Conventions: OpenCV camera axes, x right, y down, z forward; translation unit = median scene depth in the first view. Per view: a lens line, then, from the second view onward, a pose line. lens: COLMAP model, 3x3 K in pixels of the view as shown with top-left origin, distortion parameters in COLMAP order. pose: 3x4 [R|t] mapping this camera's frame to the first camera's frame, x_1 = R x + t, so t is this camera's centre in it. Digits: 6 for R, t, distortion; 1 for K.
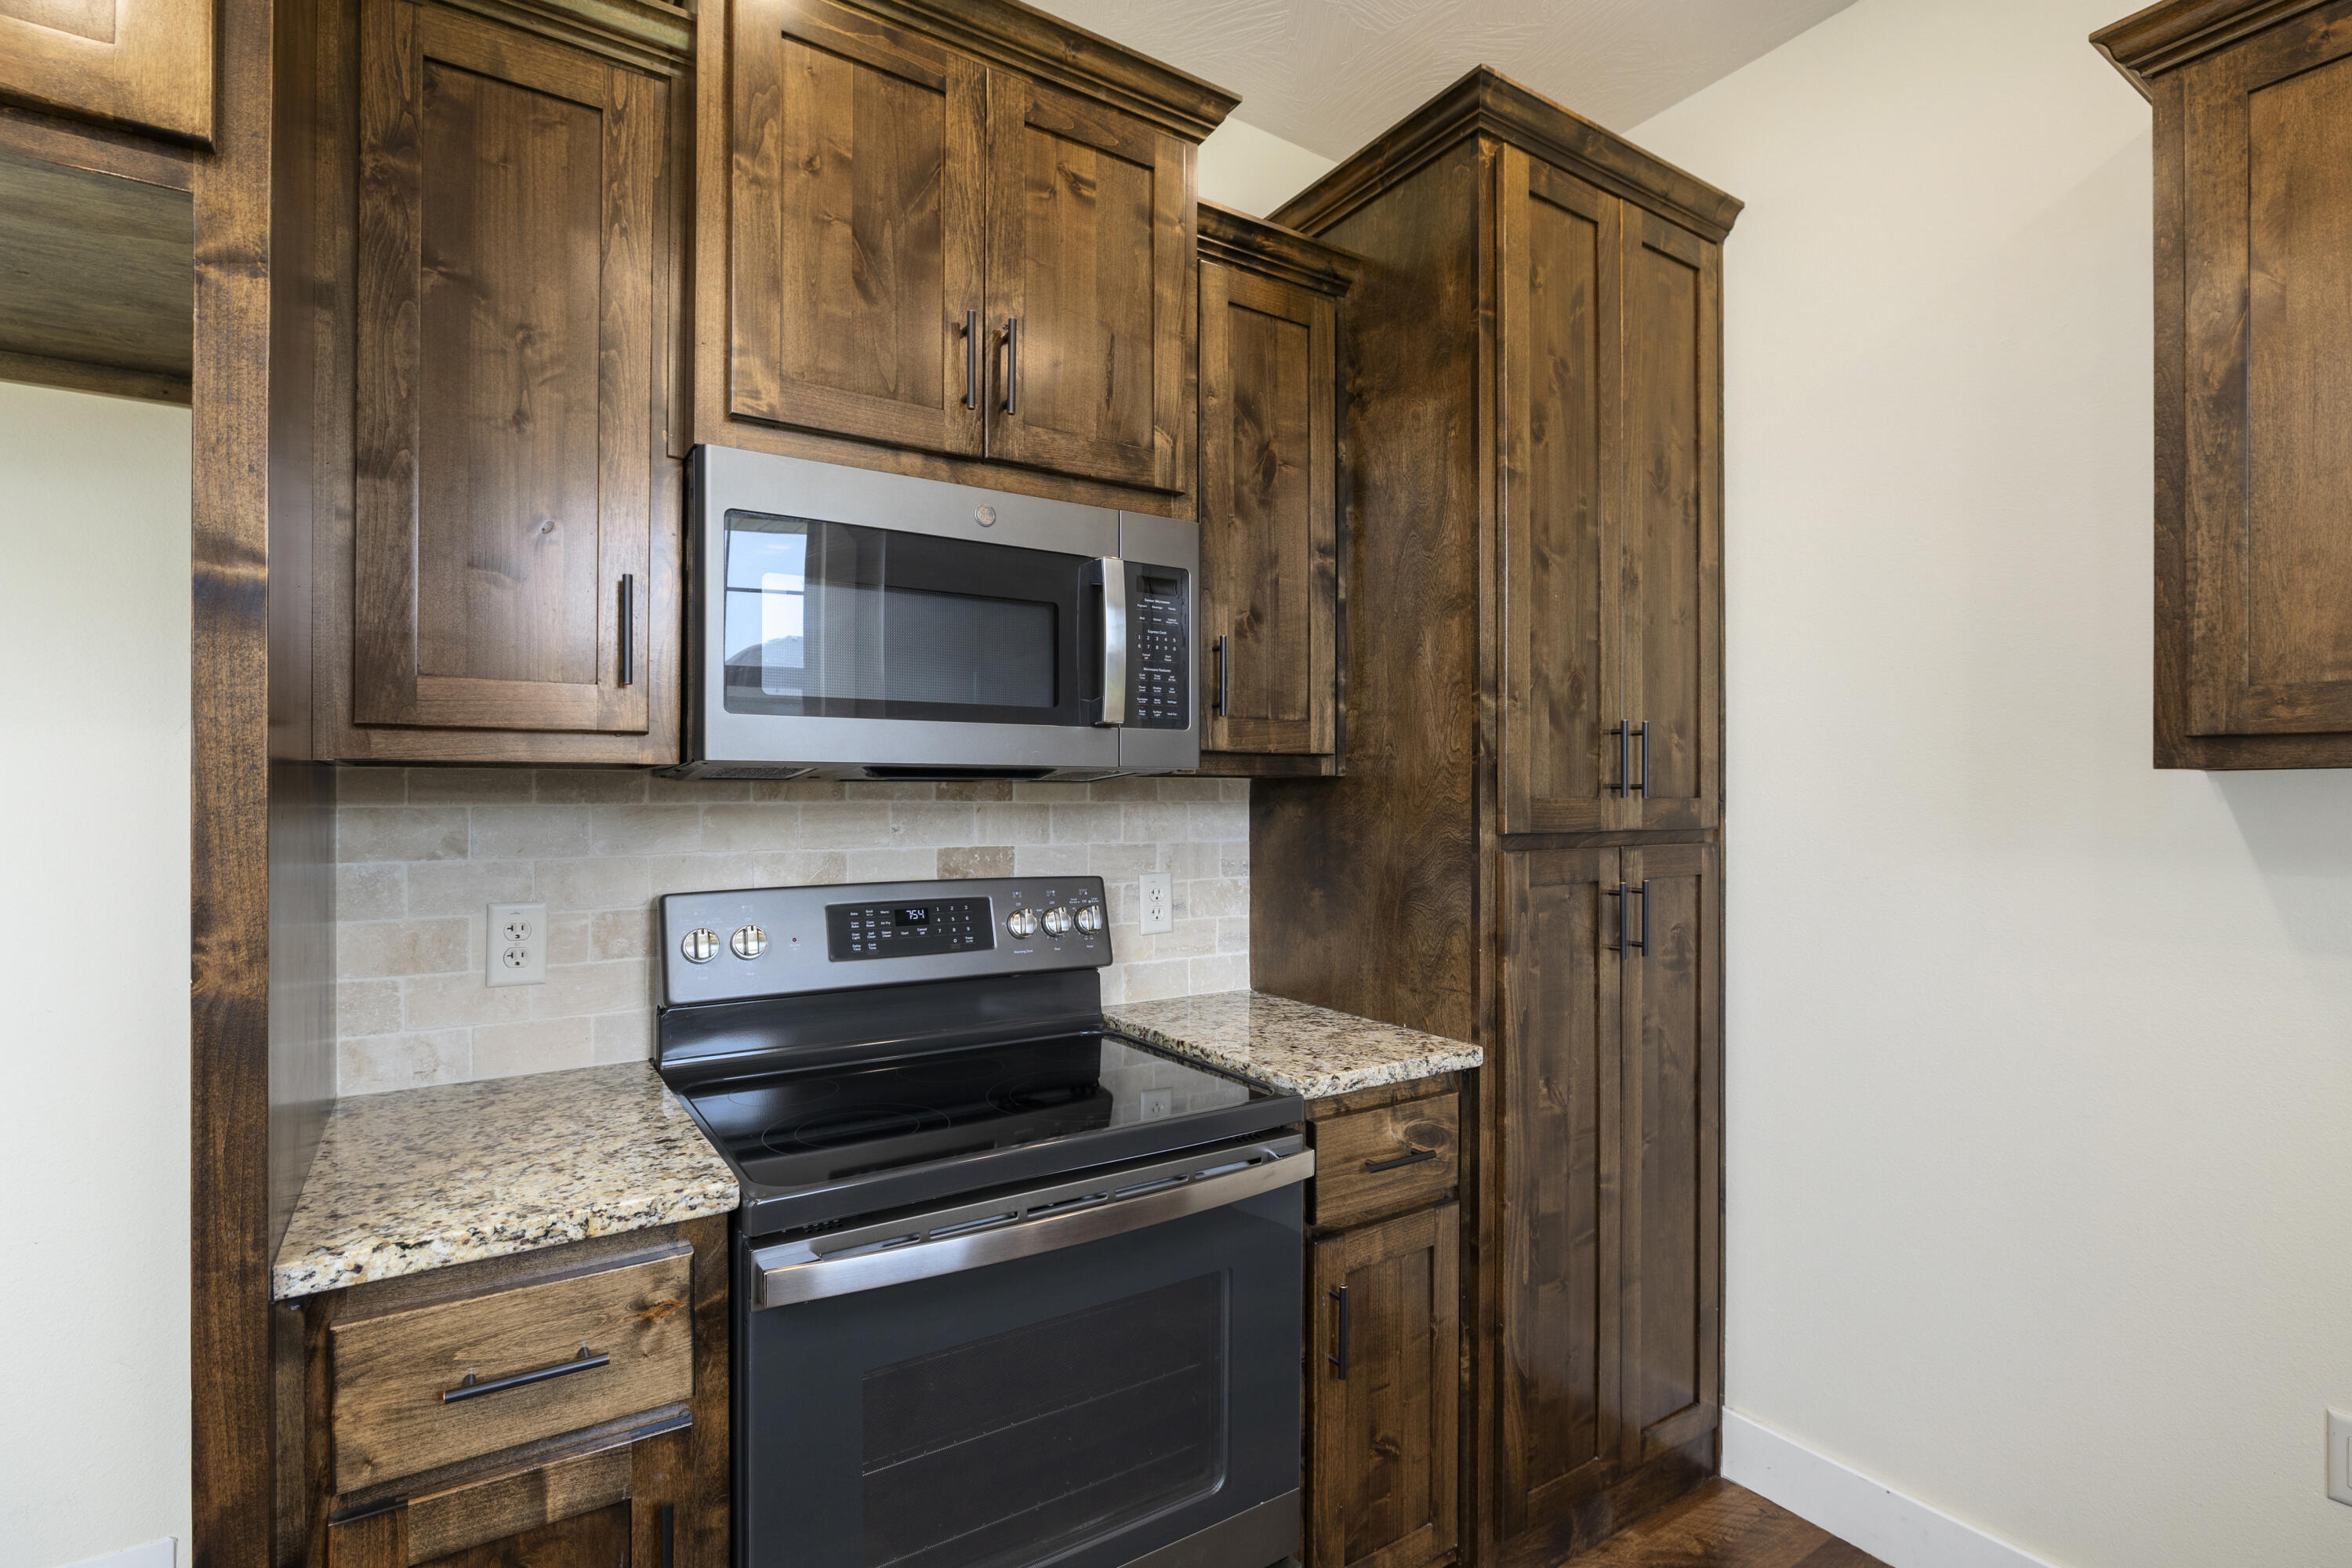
lens RADIAL K [[1106.3, 0, 1177.3], [0, 1106.3, 789.8], [0, 0, 1]] dist [-0.003021, 0.001796]
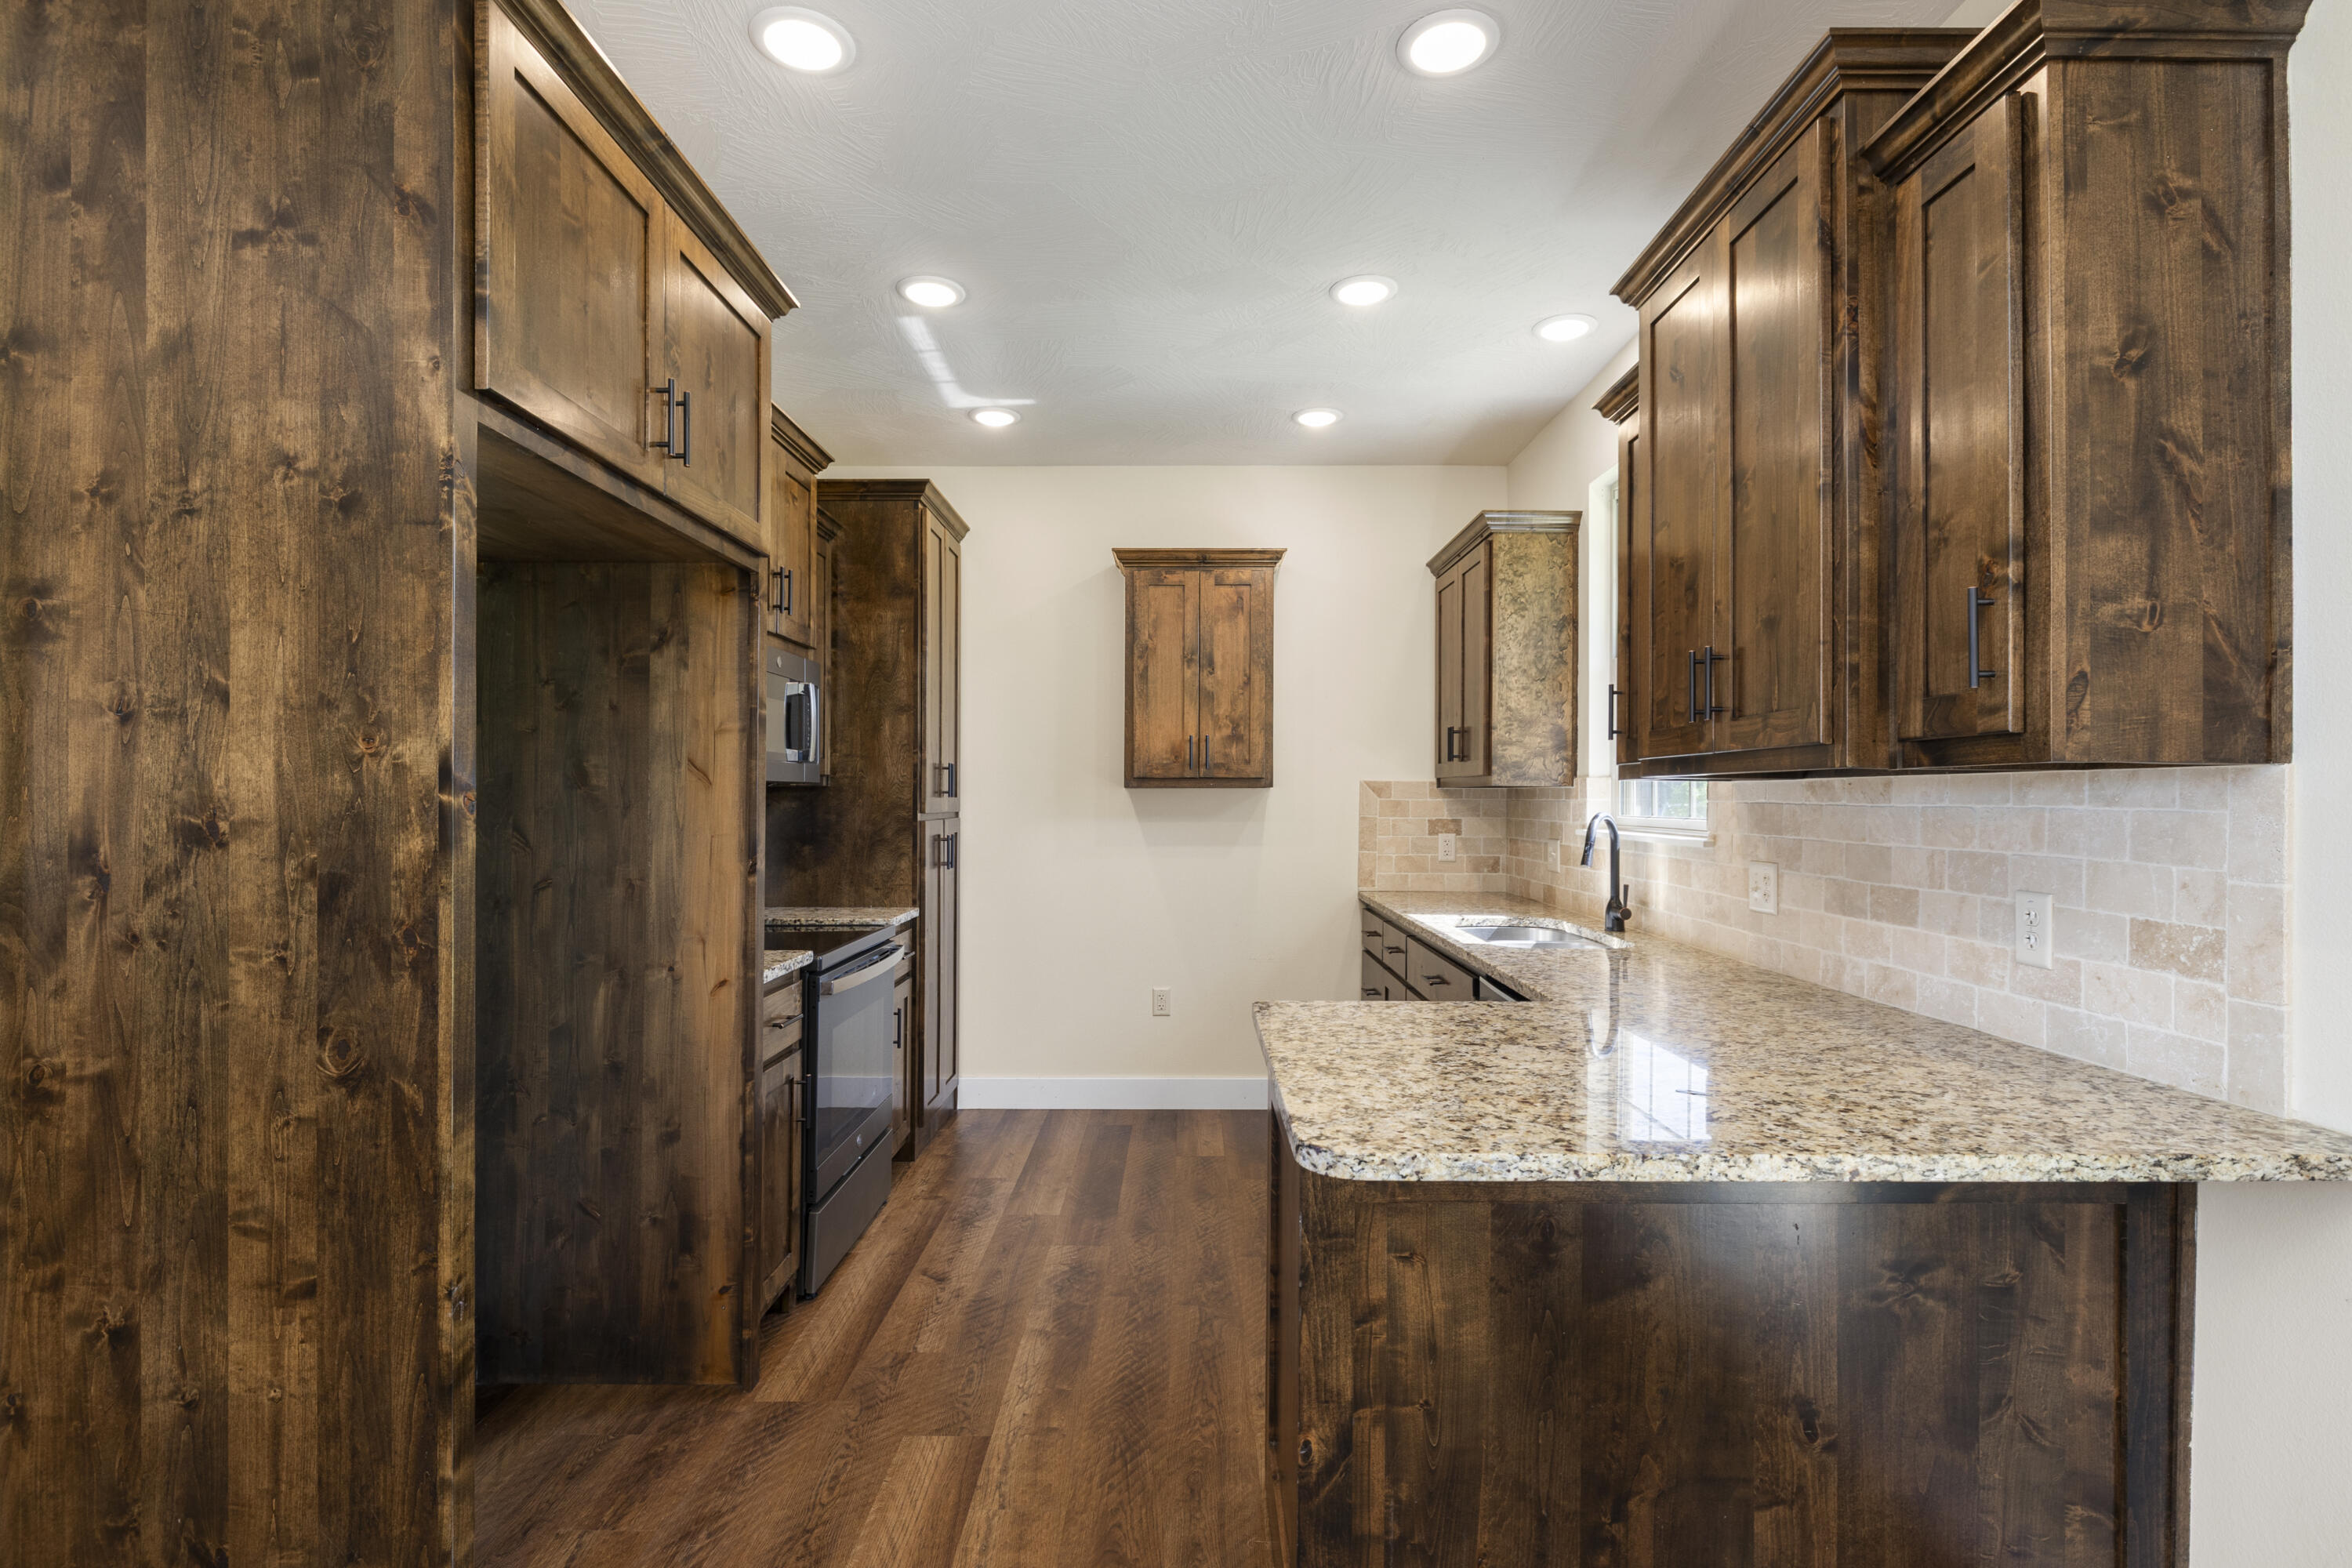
lens RADIAL K [[1106.3, 0, 1183.6], [0, 1106.3, 792.5], [0, 0, 1]] dist [-0.003021, 0.001796]
pose [[0.554635, 0.004677, 0.832081, -1.714653], [-0.003651, 0.999988, -0.003187, 0.004275], [-0.832086, -0.001270, 0.554646, -0.919178]]
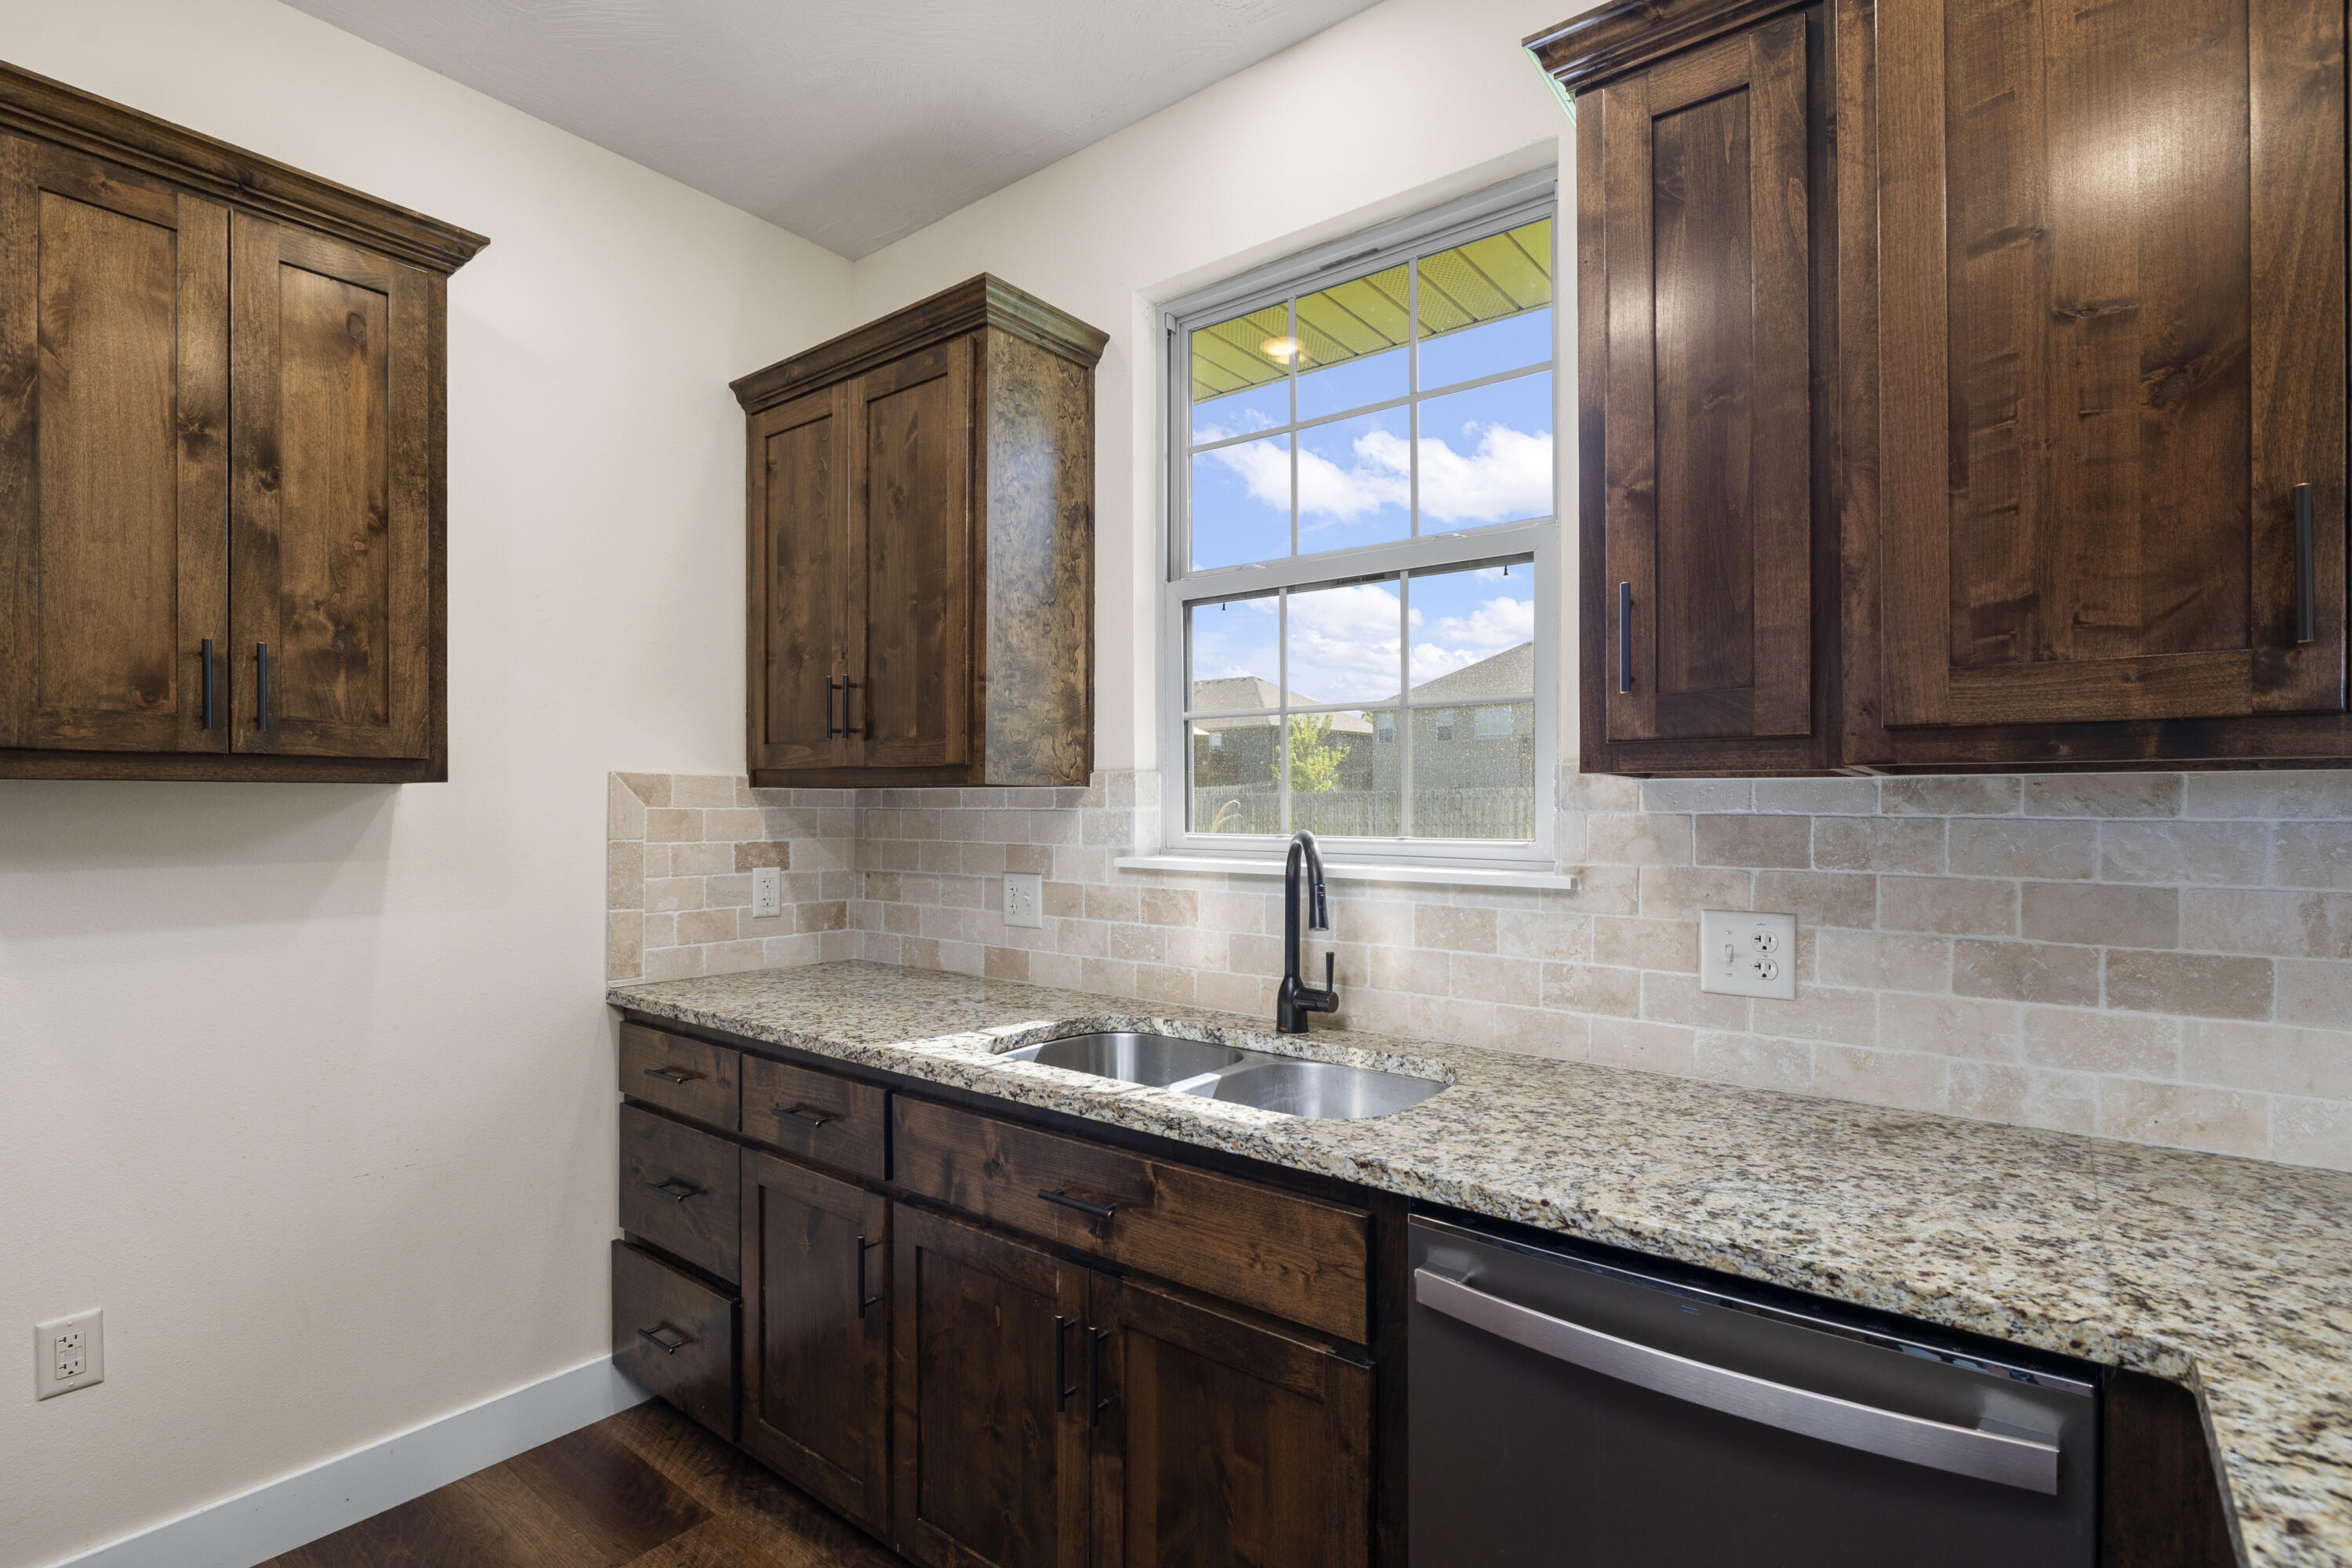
lens RADIAL K [[1106.3, 0, 1181.7], [0, 1106.3, 808.0], [0, 0, 1]] dist [-0.003021, 0.001796]
pose [[-0.310737, -0.003370, 0.950490, -0.482807], [-0.002908, 0.999992, 0.002595, 0.004765], [-0.950492, -0.001958, -0.310744, 0.225857]]
